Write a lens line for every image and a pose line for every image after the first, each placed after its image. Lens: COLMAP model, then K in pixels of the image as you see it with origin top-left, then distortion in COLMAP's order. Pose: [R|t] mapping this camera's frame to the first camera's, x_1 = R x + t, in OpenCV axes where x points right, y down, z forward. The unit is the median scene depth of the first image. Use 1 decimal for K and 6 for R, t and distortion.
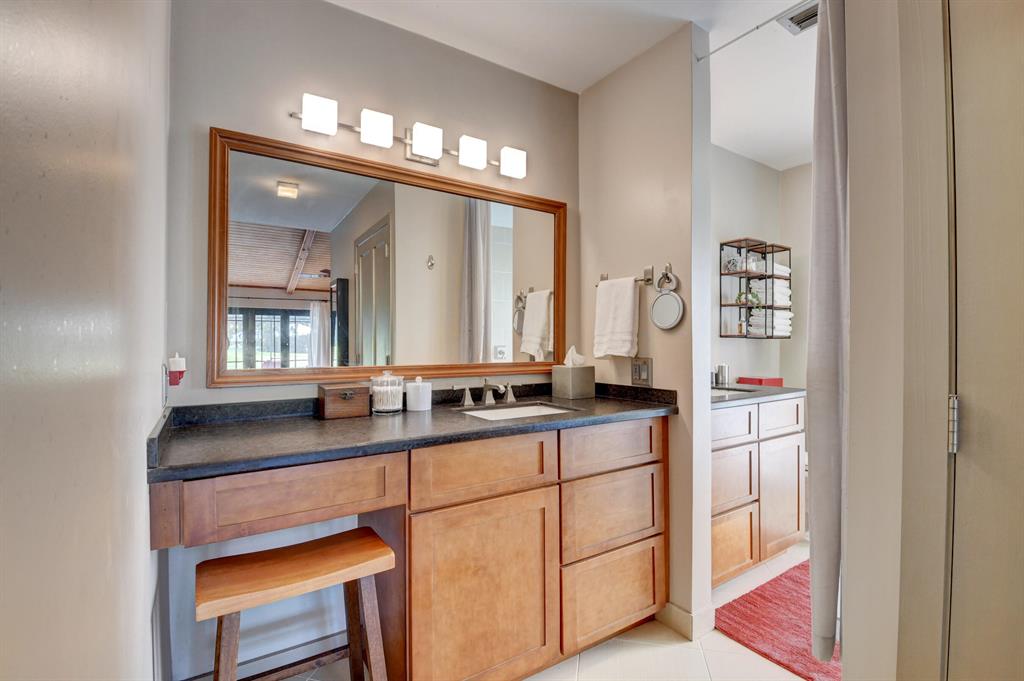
lens RADIAL K [[450.5, 0, 508.3], [0, 450.5, 346.2], [0, 0, 1]] dist [-0.015084, -0.007862]
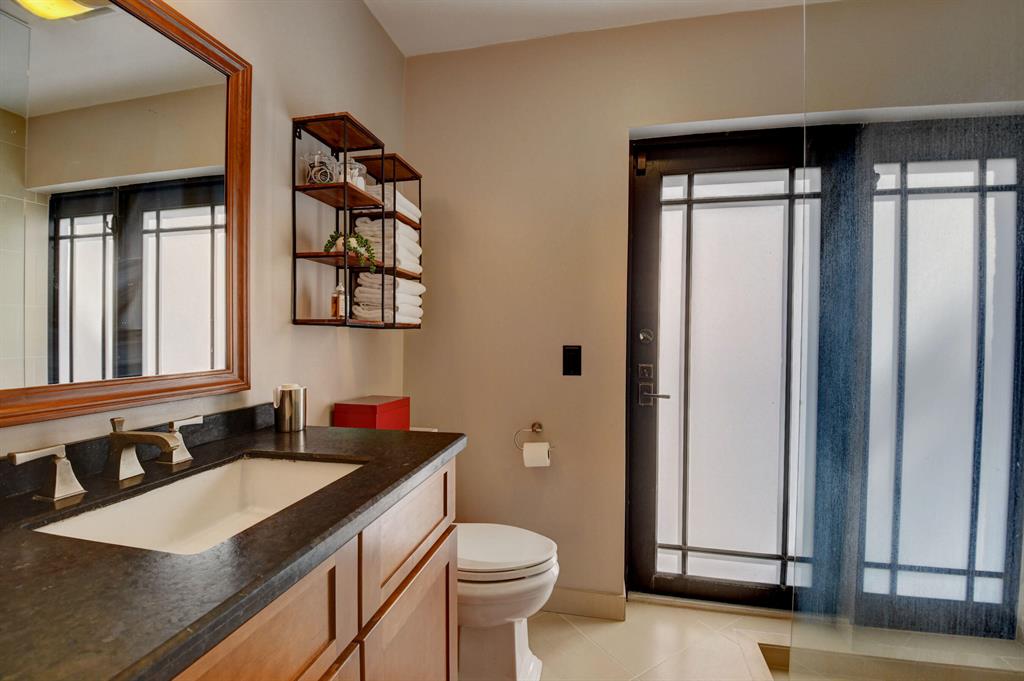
lens RADIAL K [[450.5, 0, 509.6], [0, 450.5, 342.6], [0, 0, 1]] dist [-0.015084, -0.007862]
pose [[0.700868, -0.009167, 0.713232, 0.295254], [0.002481, 0.999943, 0.010414, -0.004850], [-0.713287, -0.005529, 0.700850, 0.511529]]
